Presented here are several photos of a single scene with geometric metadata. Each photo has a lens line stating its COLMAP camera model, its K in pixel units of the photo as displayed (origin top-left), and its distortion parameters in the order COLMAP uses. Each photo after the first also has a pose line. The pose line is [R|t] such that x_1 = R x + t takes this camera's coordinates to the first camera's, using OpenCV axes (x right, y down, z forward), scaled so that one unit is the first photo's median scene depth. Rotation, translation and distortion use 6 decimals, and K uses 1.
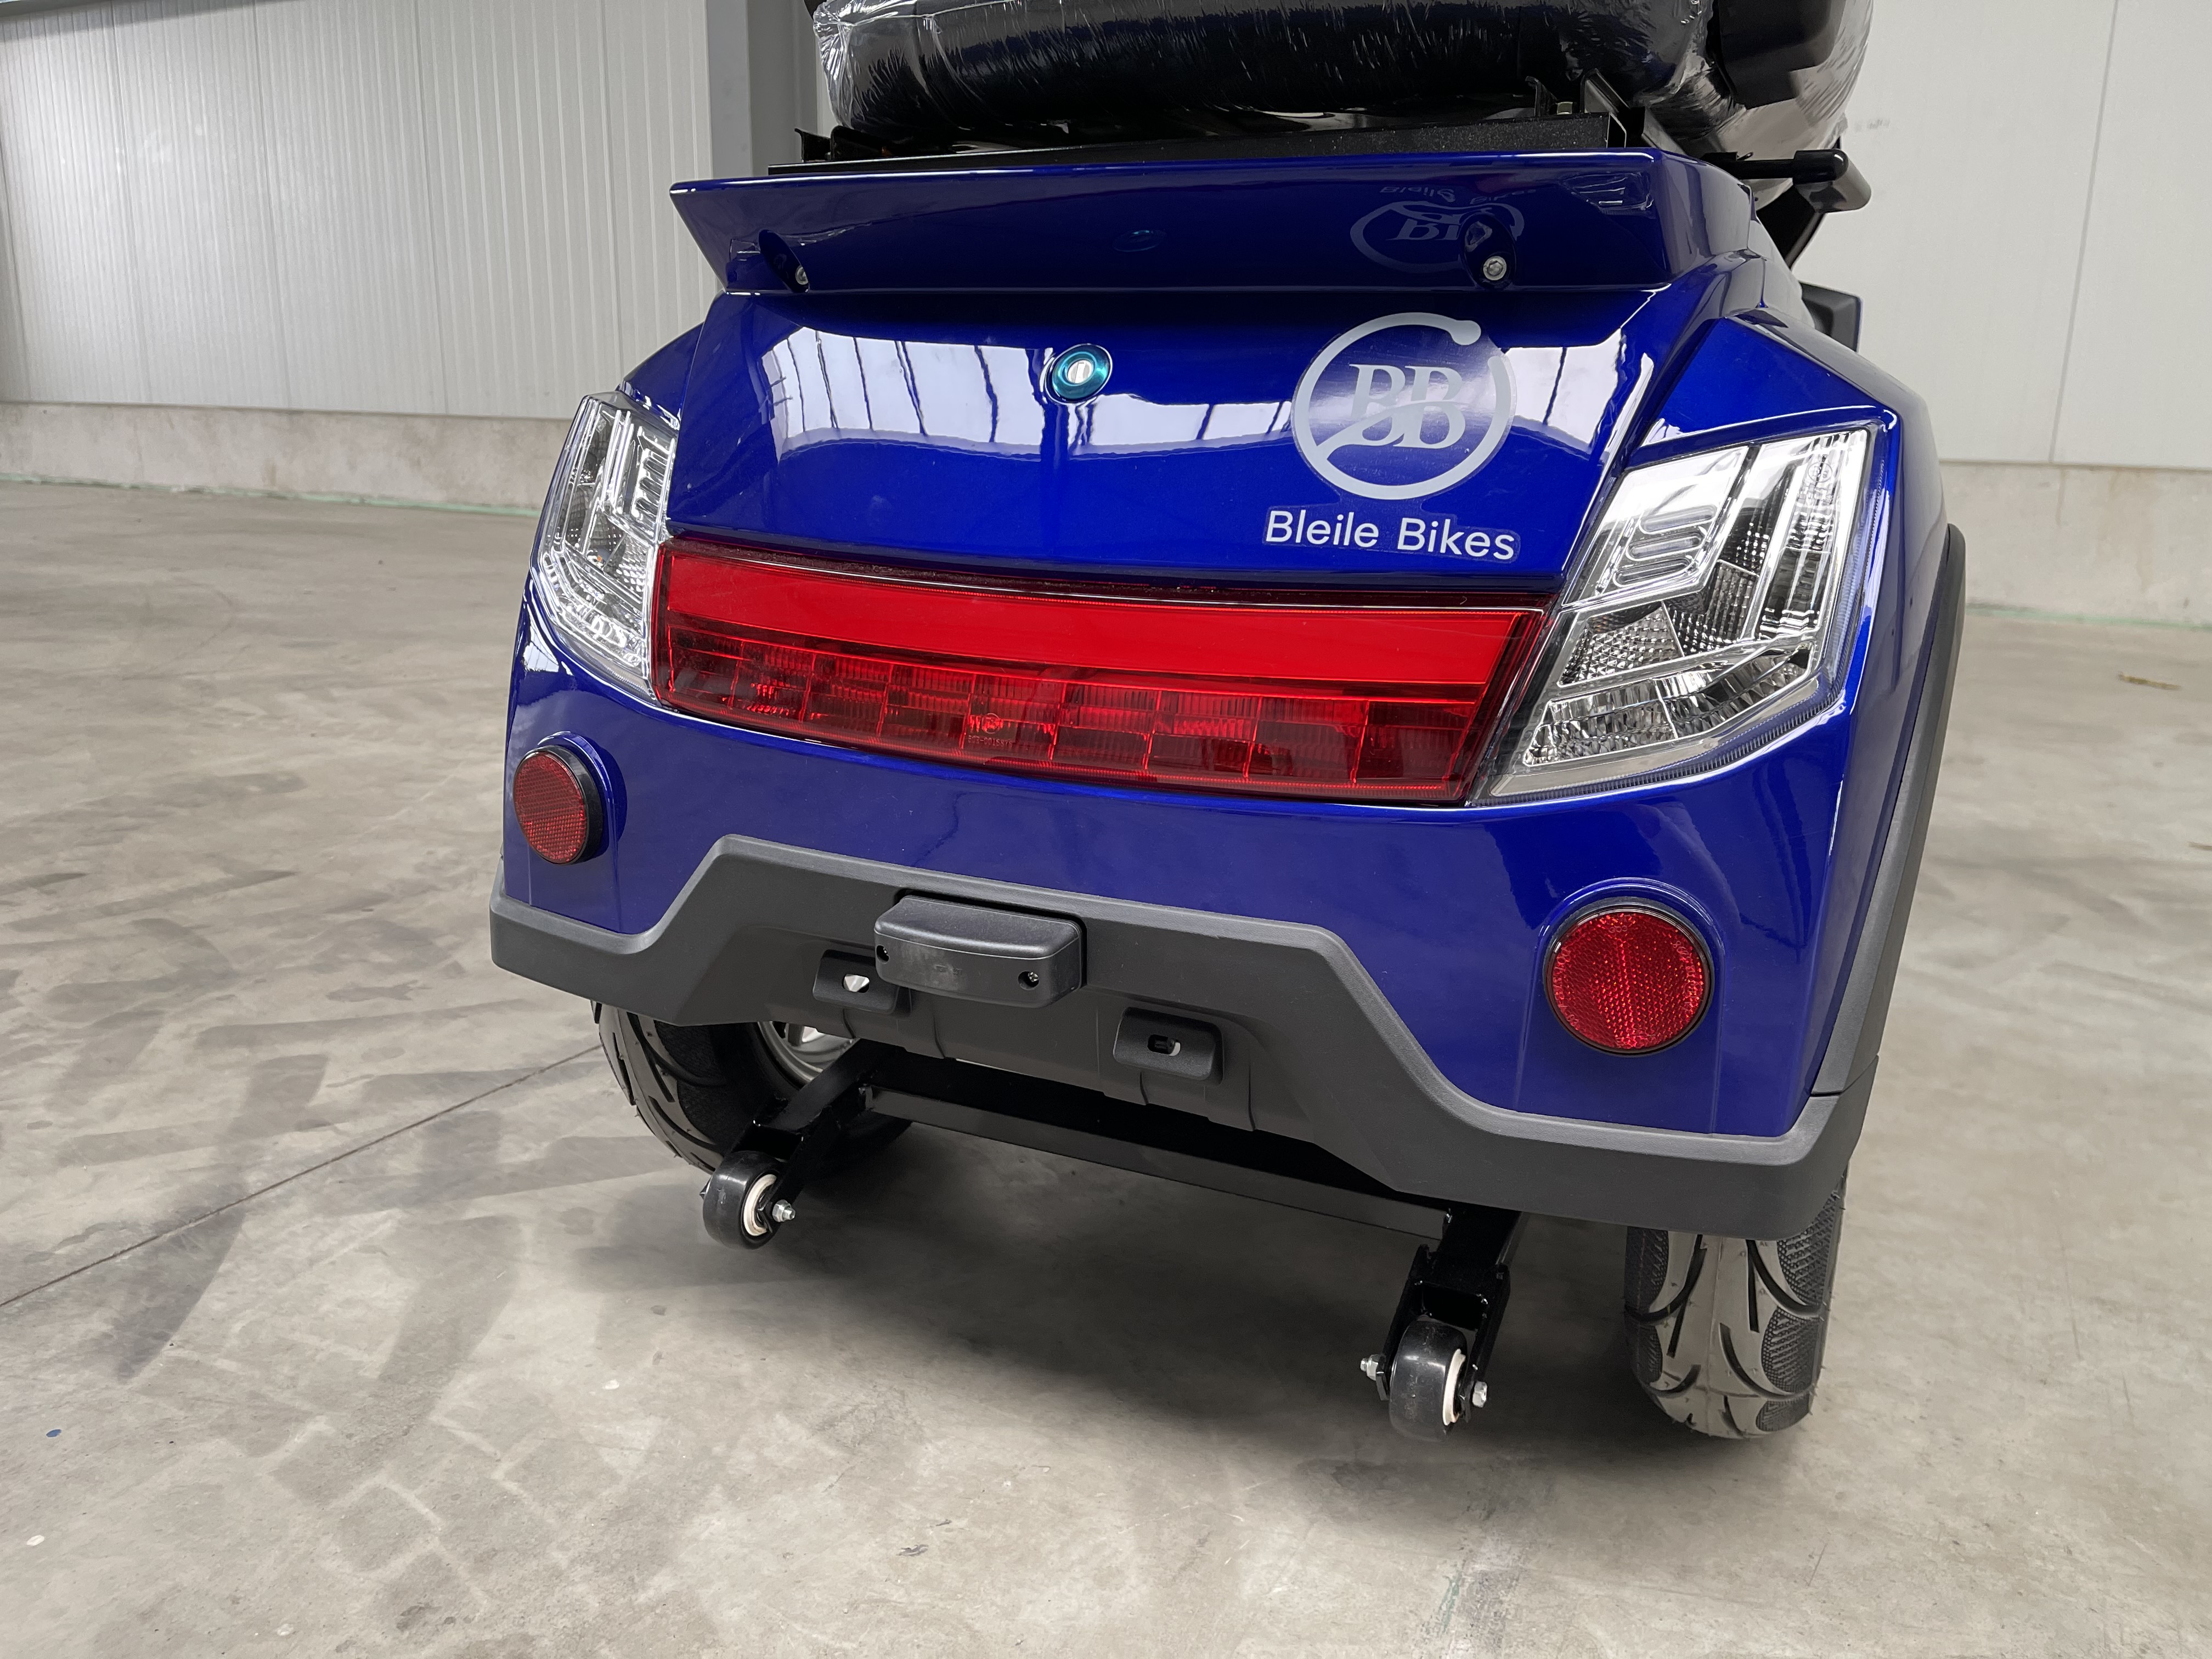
lens RADIAL K [[1668.8, 0, 1093.0], [0, 1668.8, 867.3], [0, 0, 1]] dist [0.079824, -0.106827]
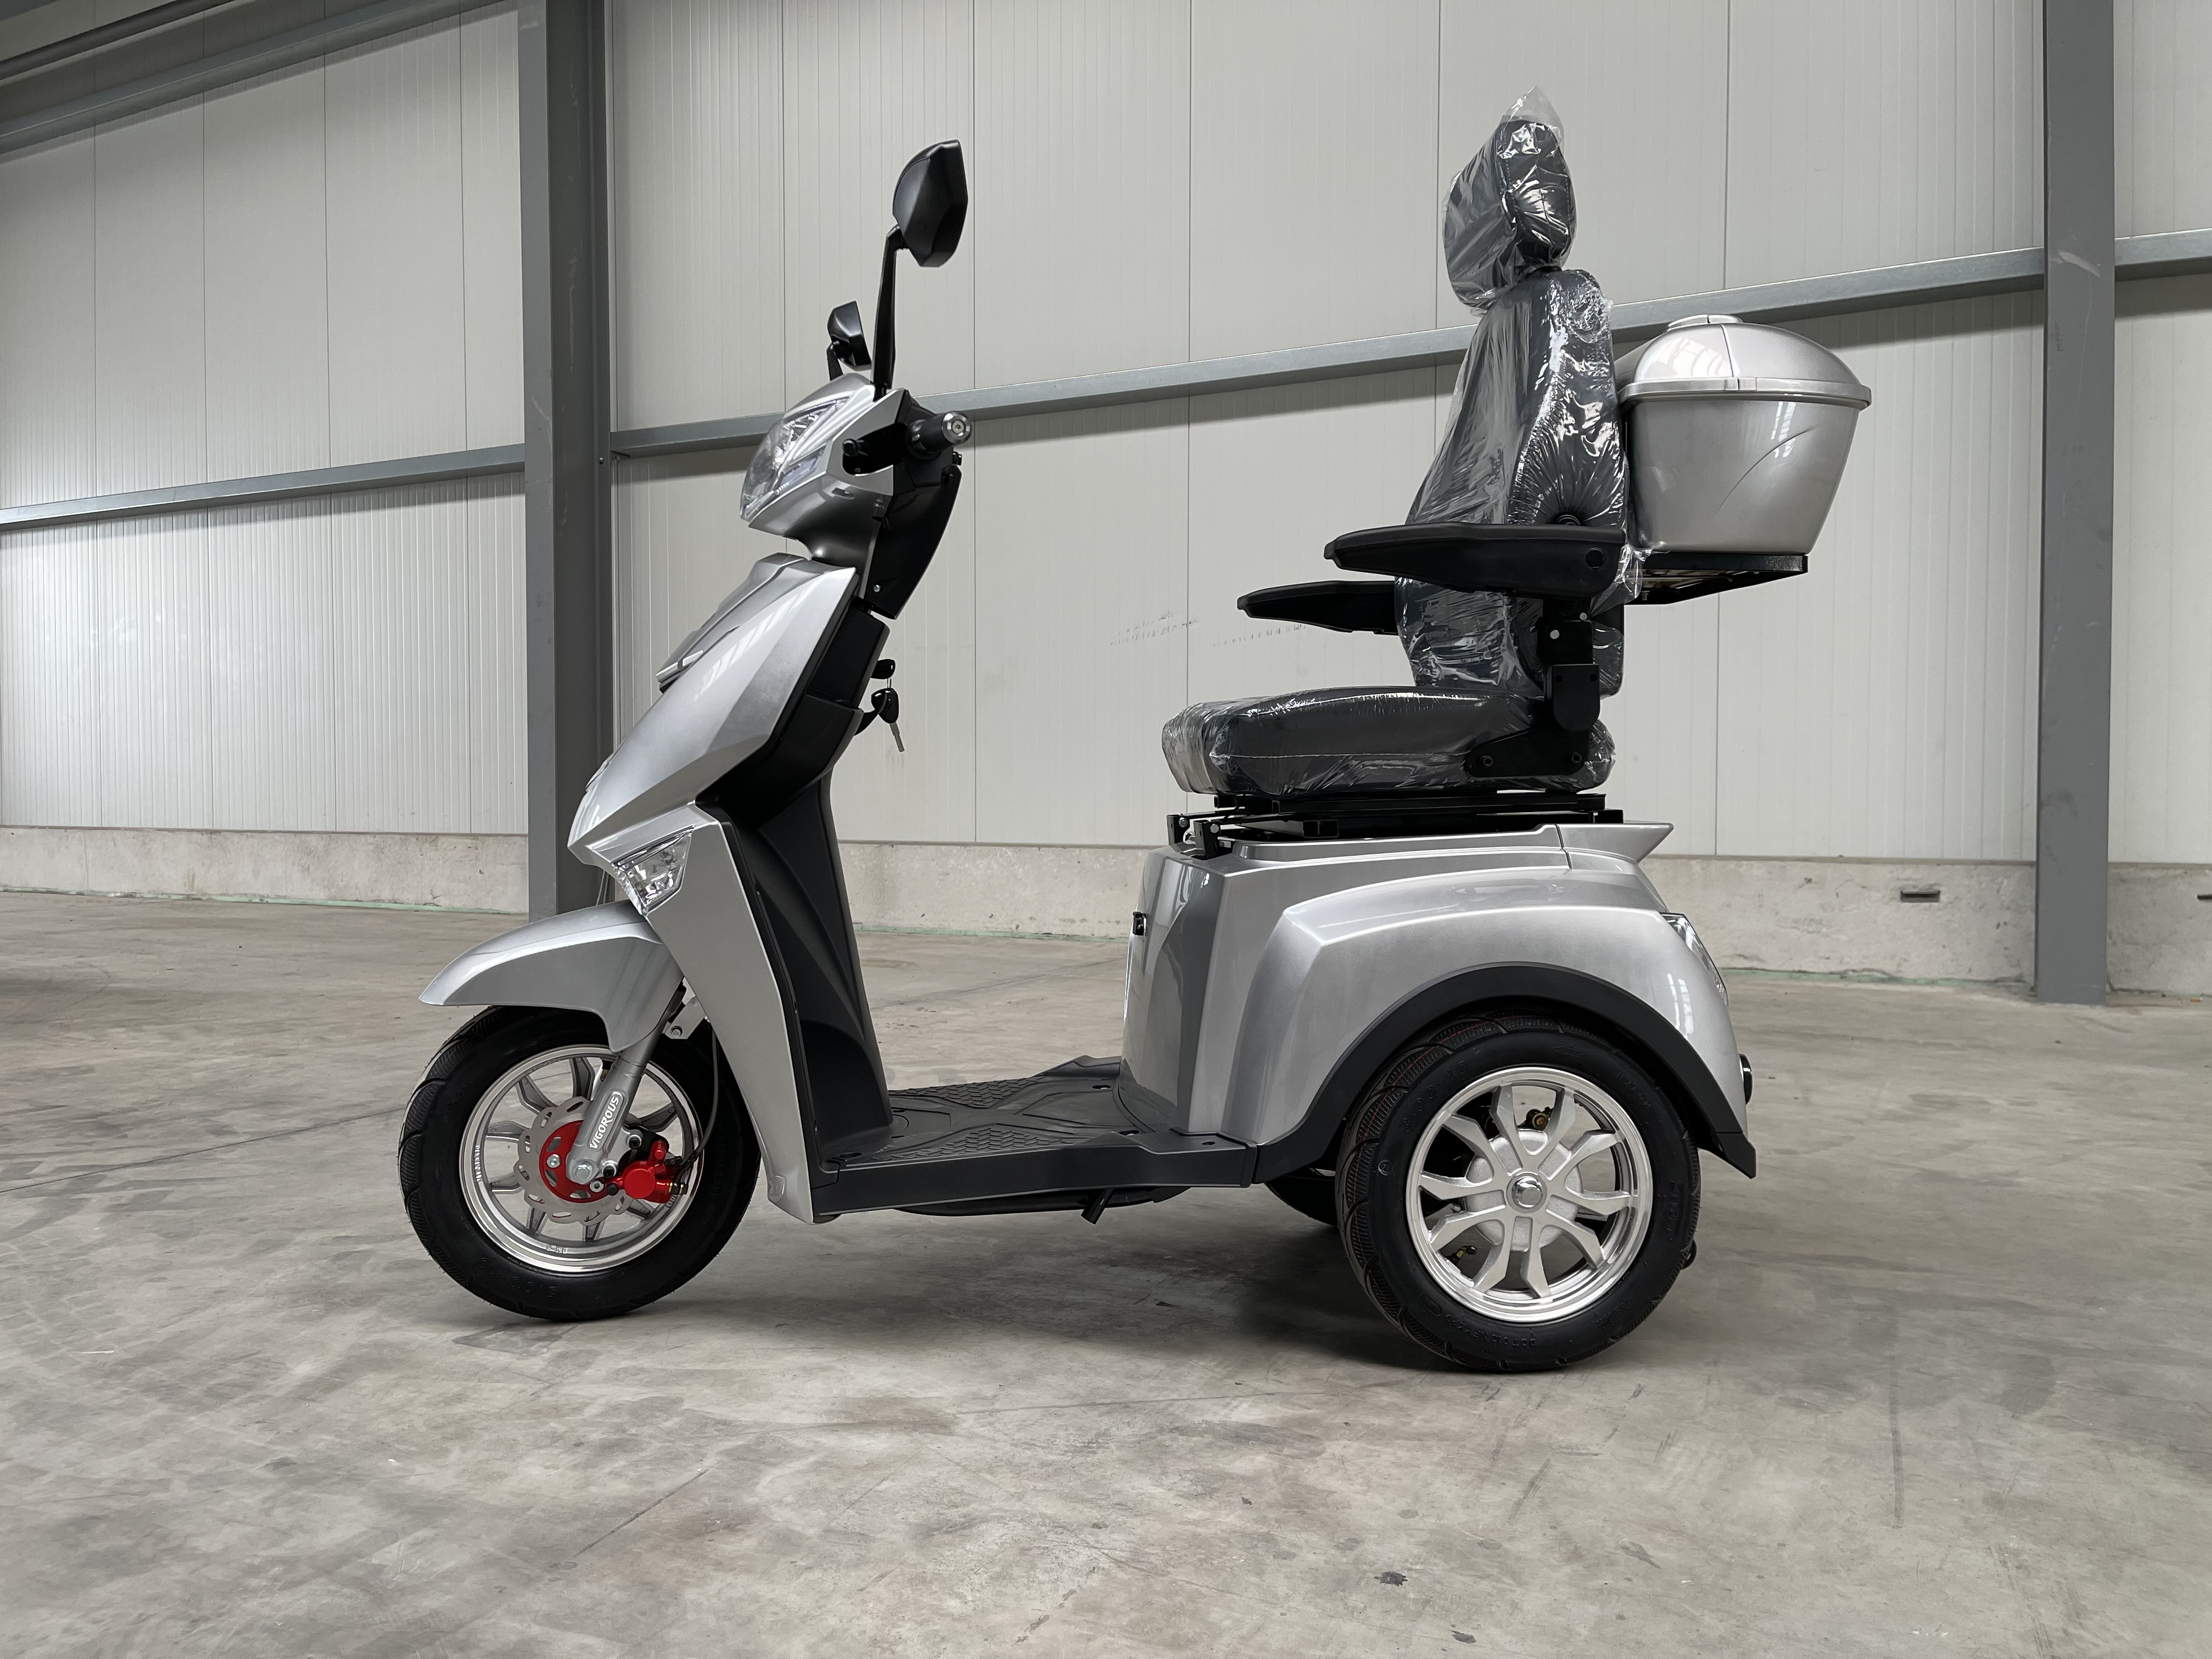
lens RADIAL K [[1668.8, 0, 1101.6], [0, 1668.8, 828.7], [0, 0, 1]] dist [0.079824, -0.106827]
pose [[0.999536, -0.021306, 0.021756, 0.726776], [0.025903, 0.970519, -0.239627, 0.209628], [-0.016009, 0.240080, 0.970621, -1.039643]]
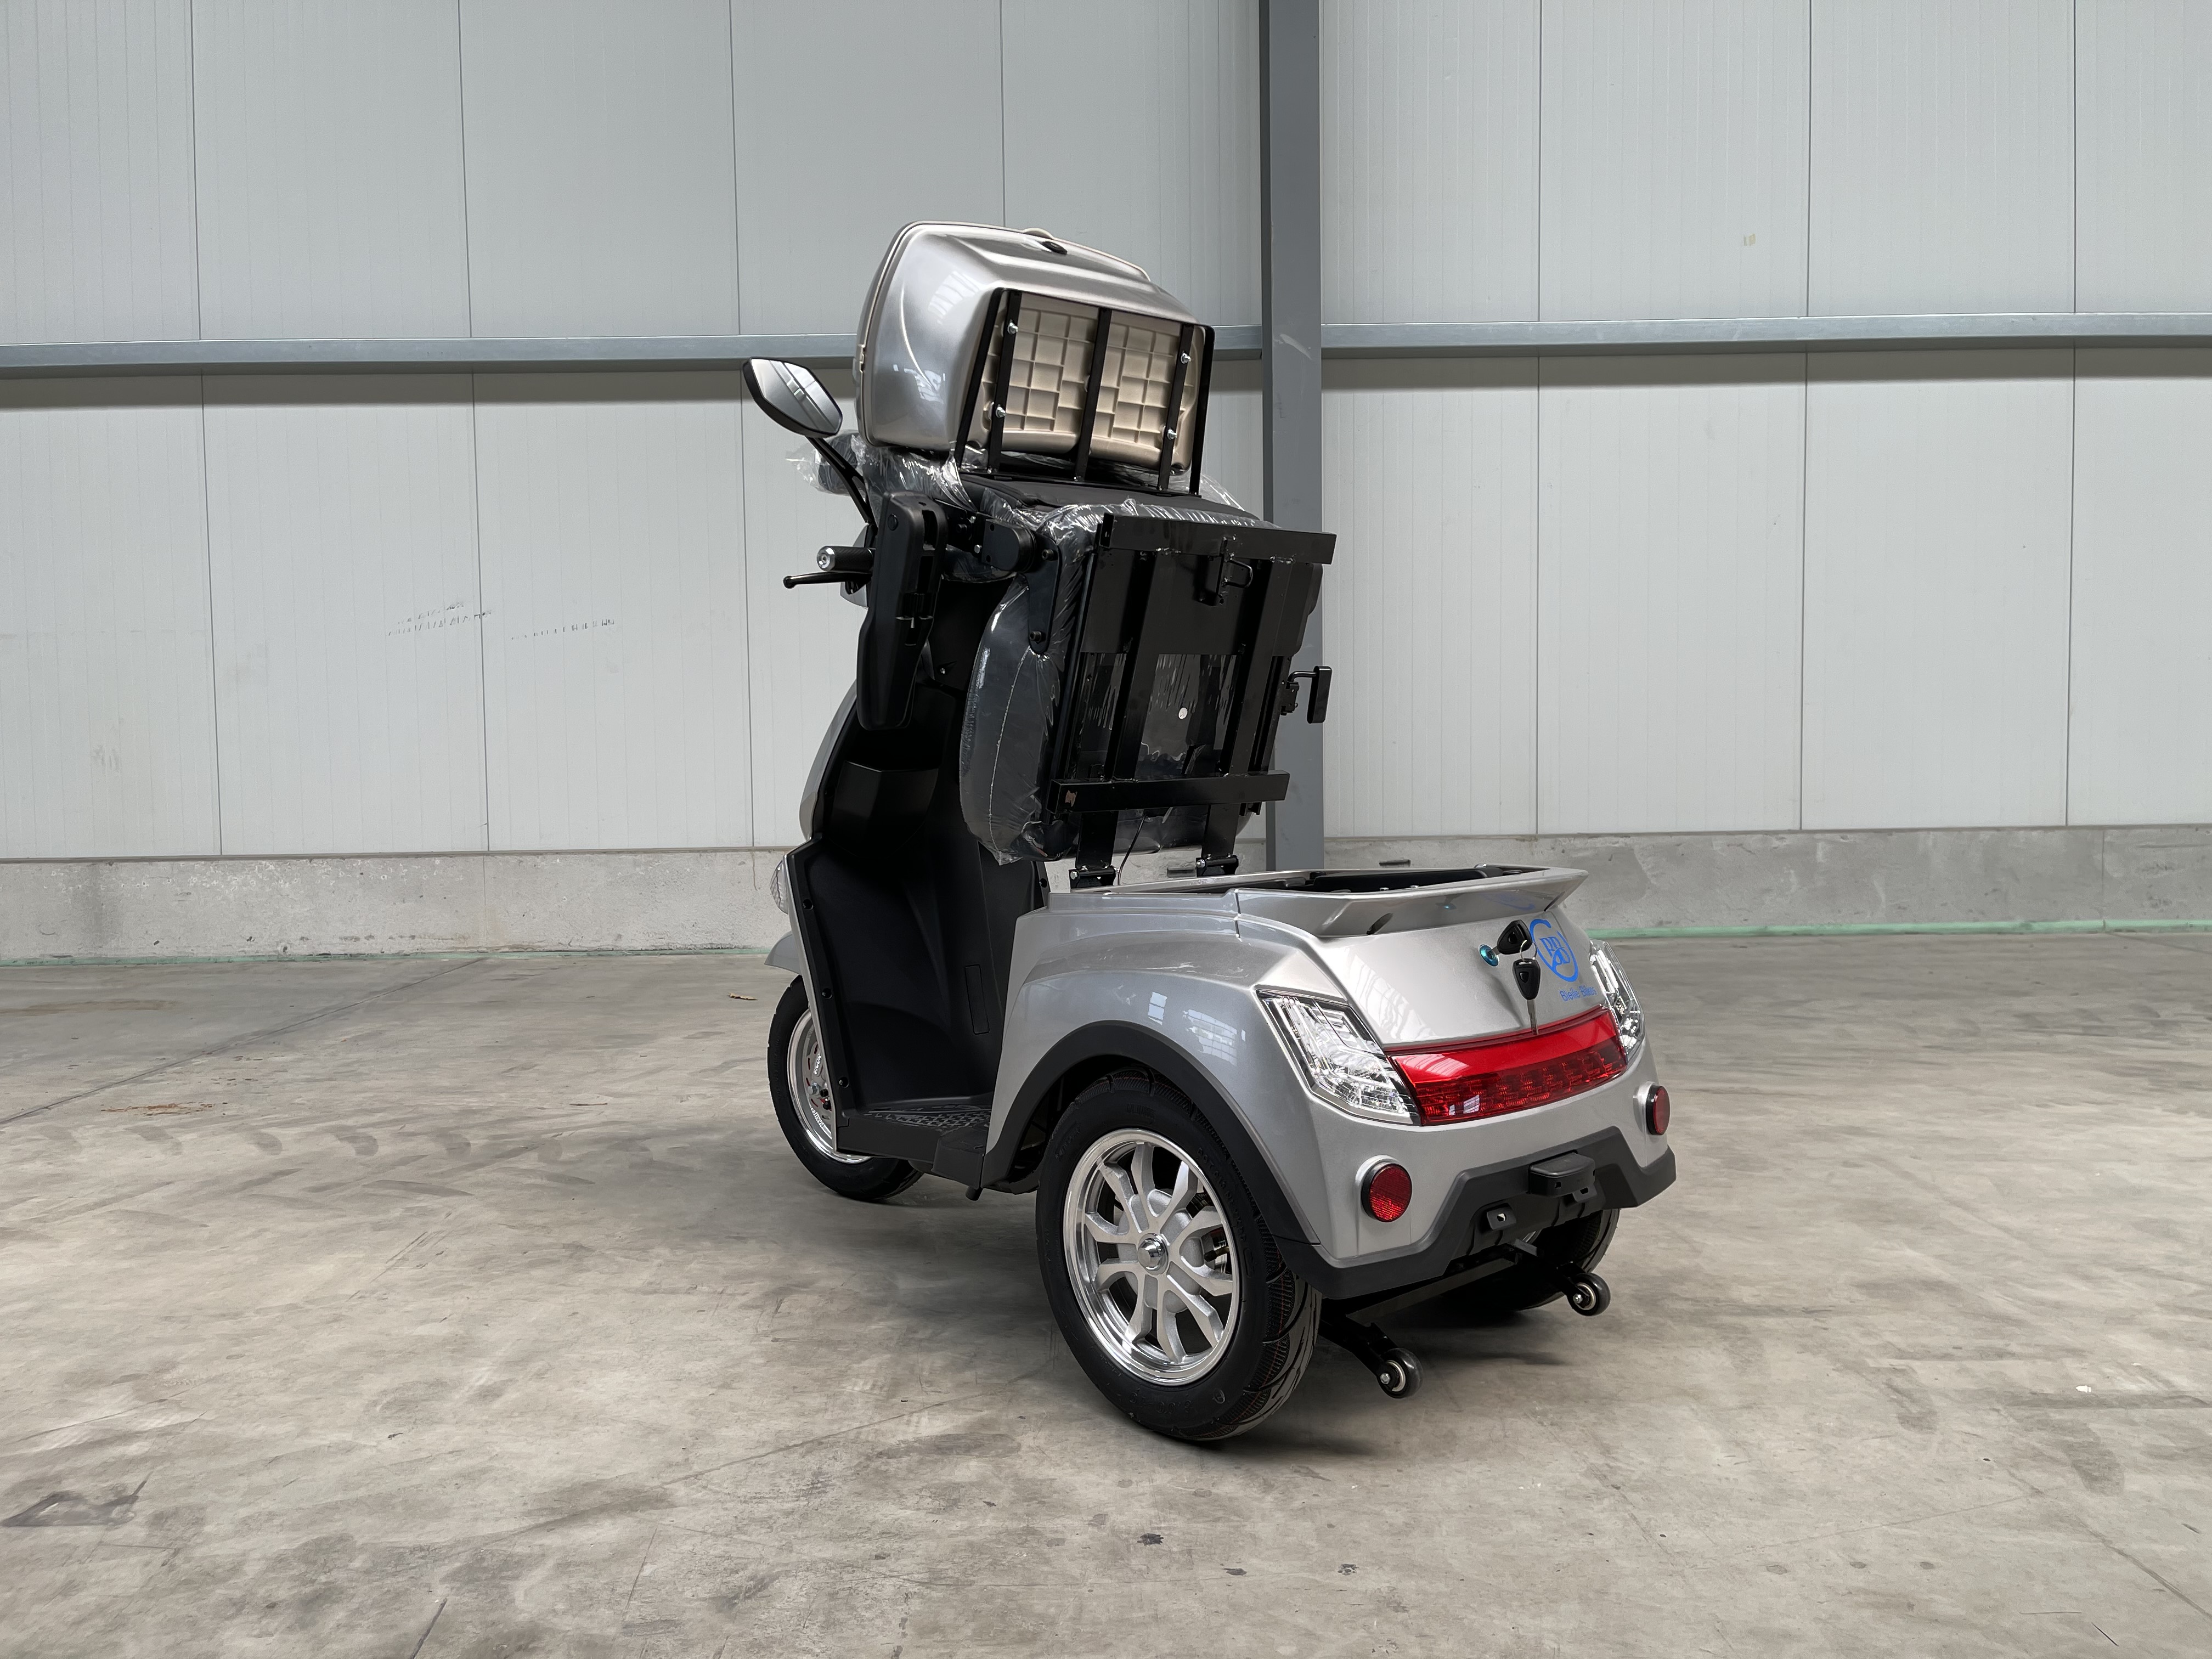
lens RADIAL K [[1668.8, 0, 1106.9], [0, 1668.8, 833.4], [0, 0, 1]] dist [0.079824, -0.106827]
pose [[0.876118, -0.058328, 0.478556, 0.403609], [0.159672, 0.971735, -0.173882, 0.138273], [-0.454888, 0.228753, 0.860668, -1.071247]]
